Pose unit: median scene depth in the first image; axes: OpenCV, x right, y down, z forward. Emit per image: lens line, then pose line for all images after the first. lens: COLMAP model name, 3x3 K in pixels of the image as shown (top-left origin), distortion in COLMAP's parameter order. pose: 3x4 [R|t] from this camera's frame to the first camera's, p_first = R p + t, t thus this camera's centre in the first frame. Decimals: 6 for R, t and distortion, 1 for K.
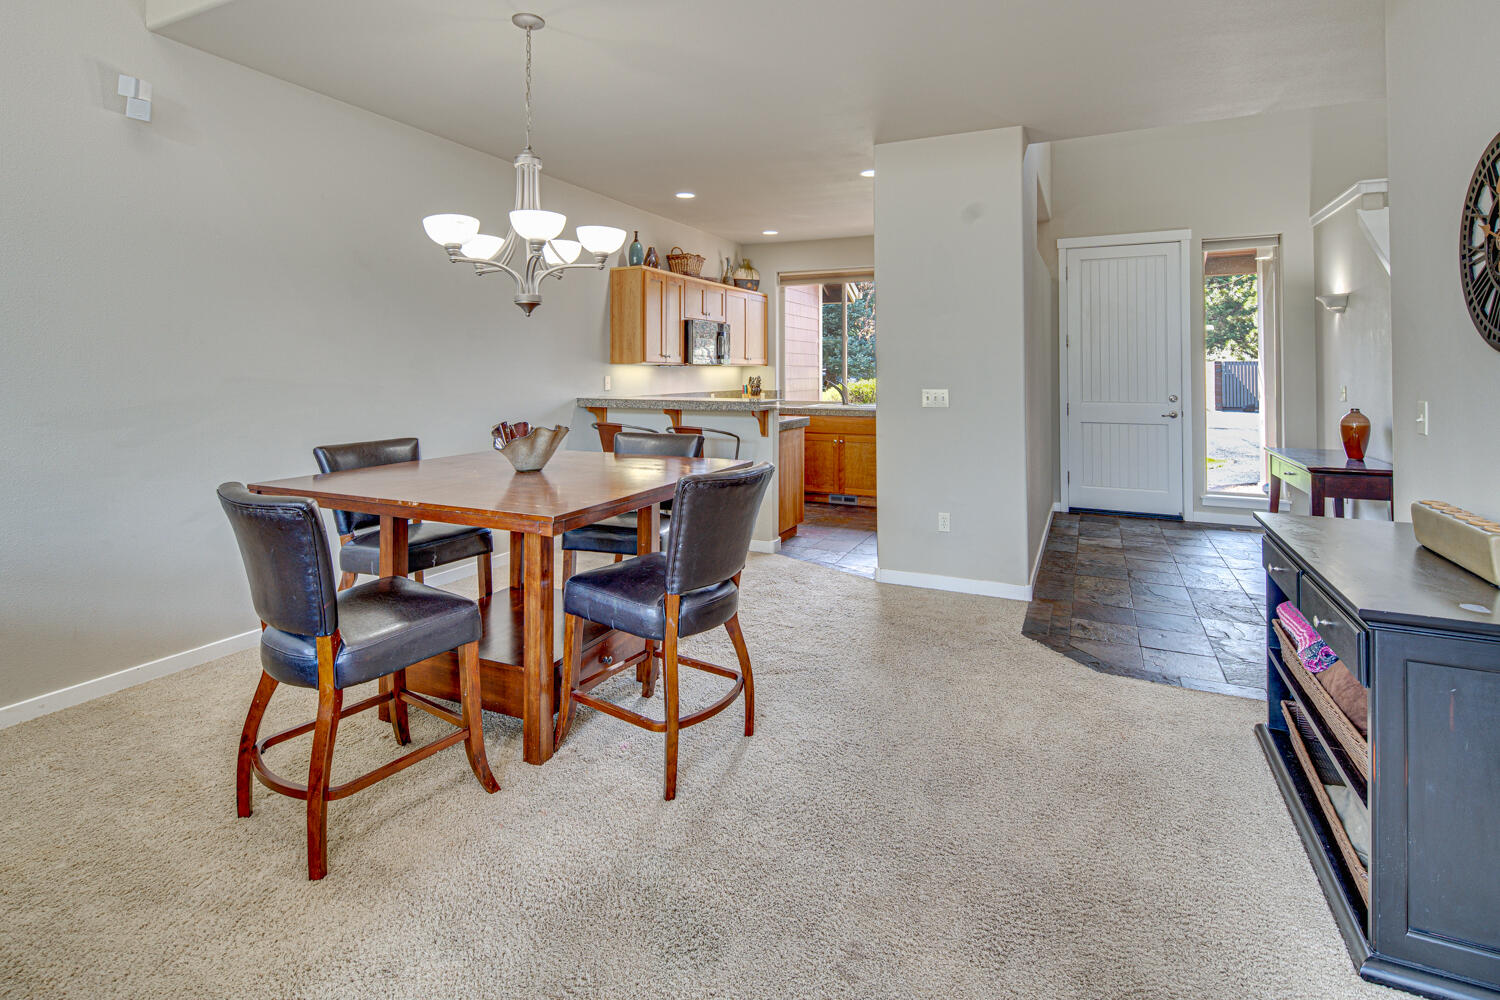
lens RADIAL K [[743.2, 0, 729.7], [0, 743.2, 360.5], [0, 0, 1]] dist [0.001648, -0.003602]
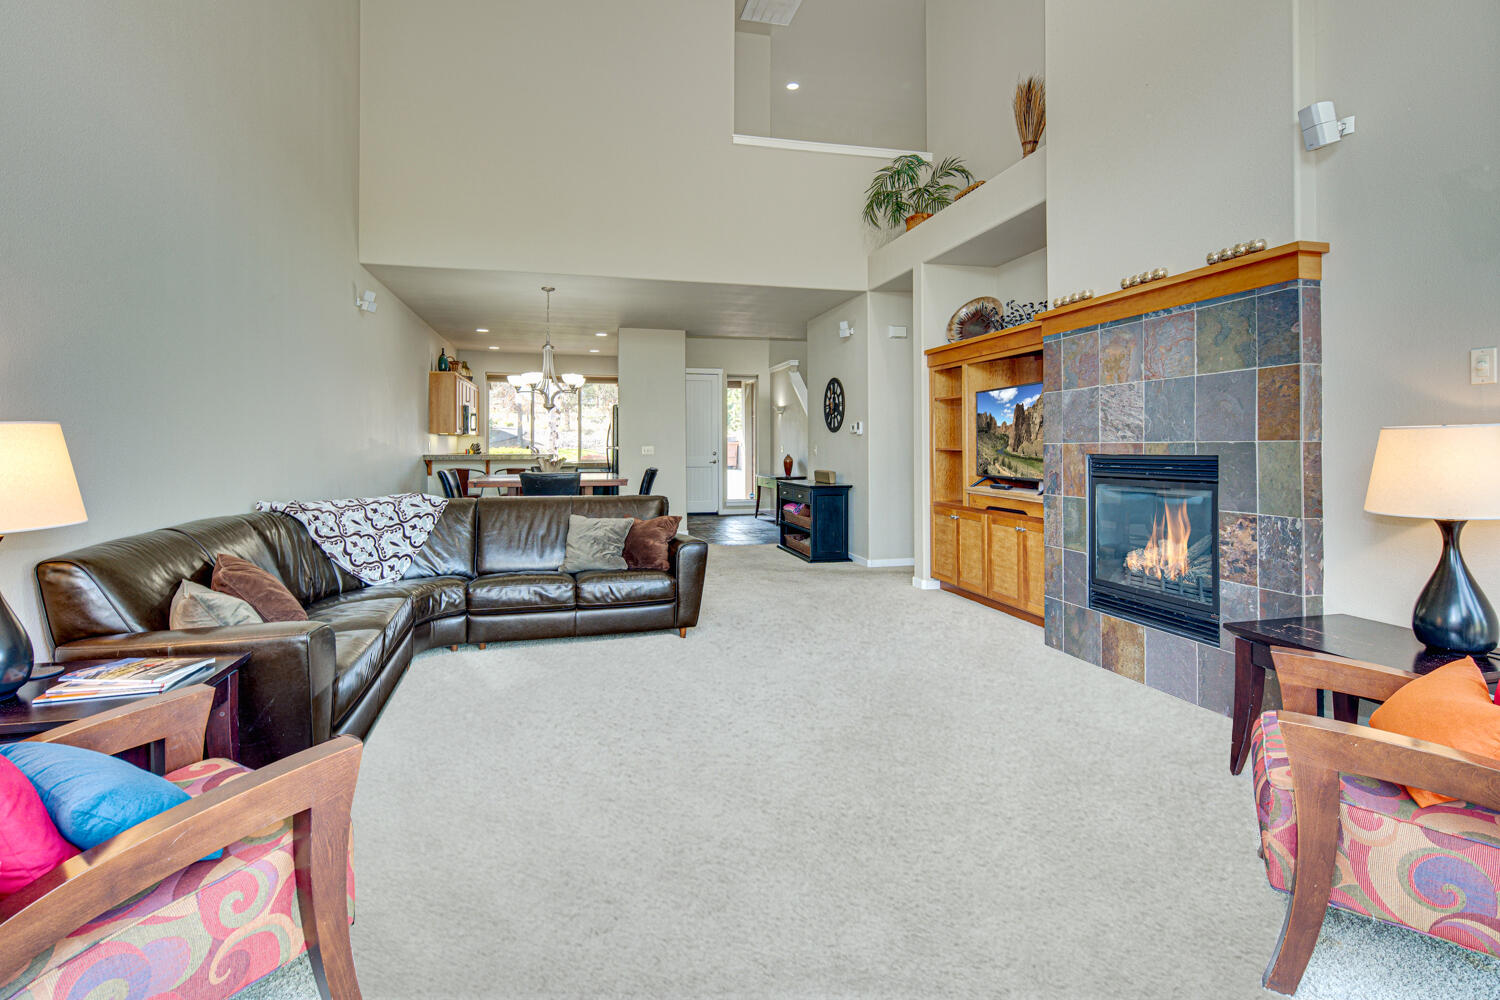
lens RADIAL K [[743.2, 0, 753.3], [0, 743.2, 439.9], [0, 0, 1]] dist [0.001648, -0.003602]
pose [[0.760657, 0.001520, 0.649153, -0.630899], [-0.007576, 0.999950, 0.006536, 0.001486], [-0.649110, -0.009890, 0.760630, -0.593256]]
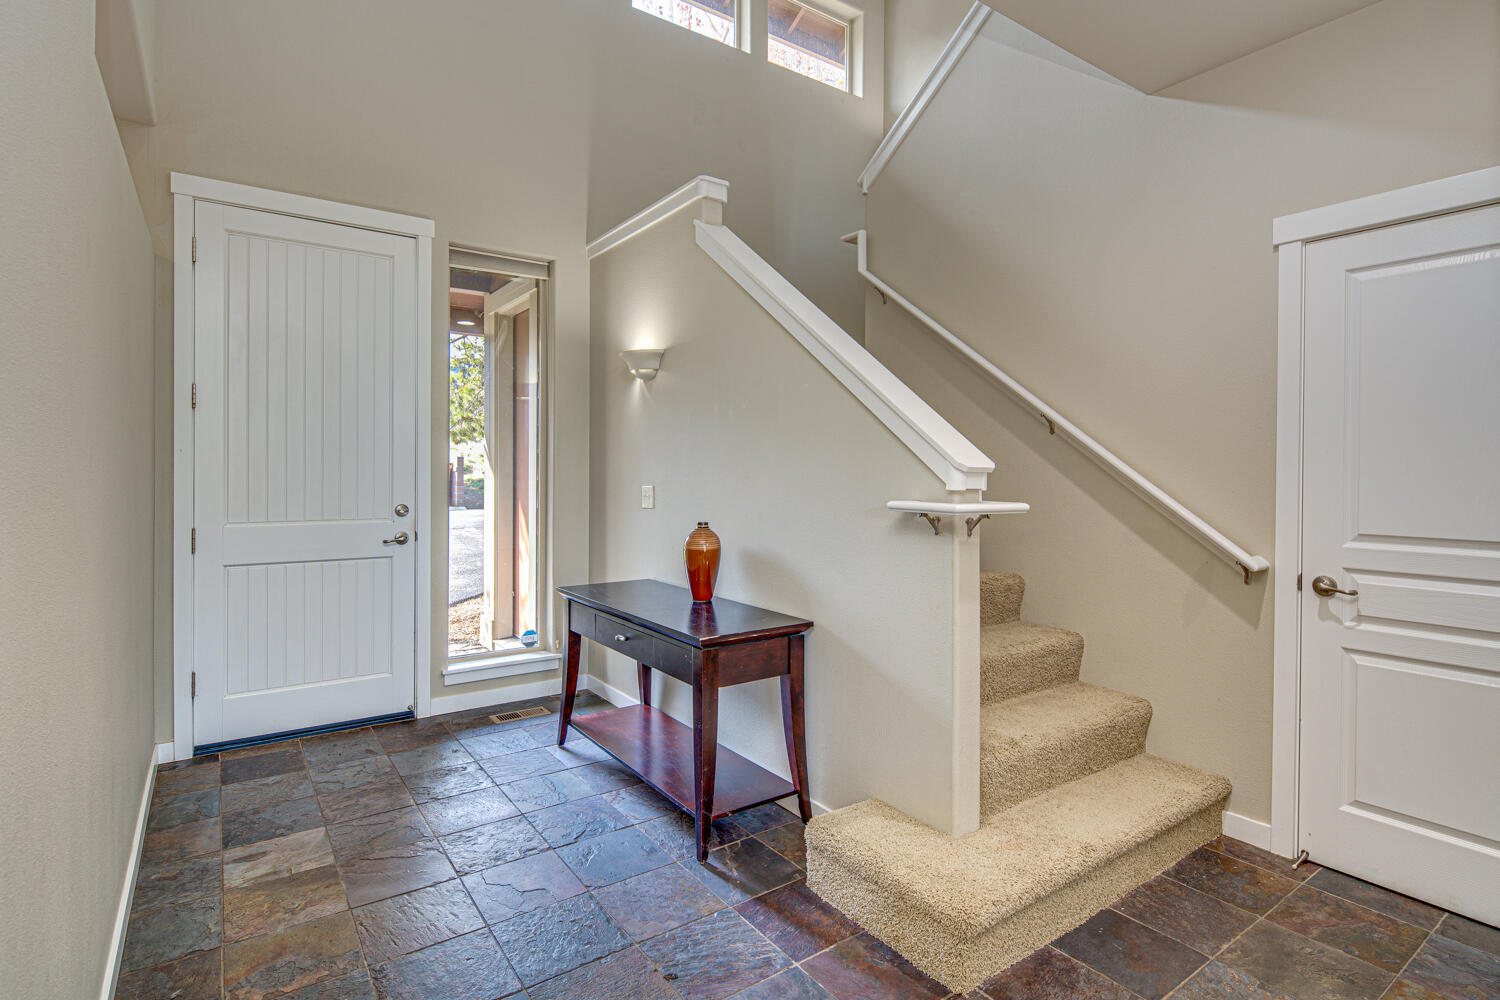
lens RADIAL K [[743.2, 0, 742.5], [0, 743.2, 478.2], [0, 0, 1]] dist [0.001648, -0.003602]
pose [[0.483049, -0.003207, 0.875588, 0.228478], [-0.021782, 0.999640, 0.015678, 0.012252], [-0.875322, -0.026645, 0.482805, 0.508720]]
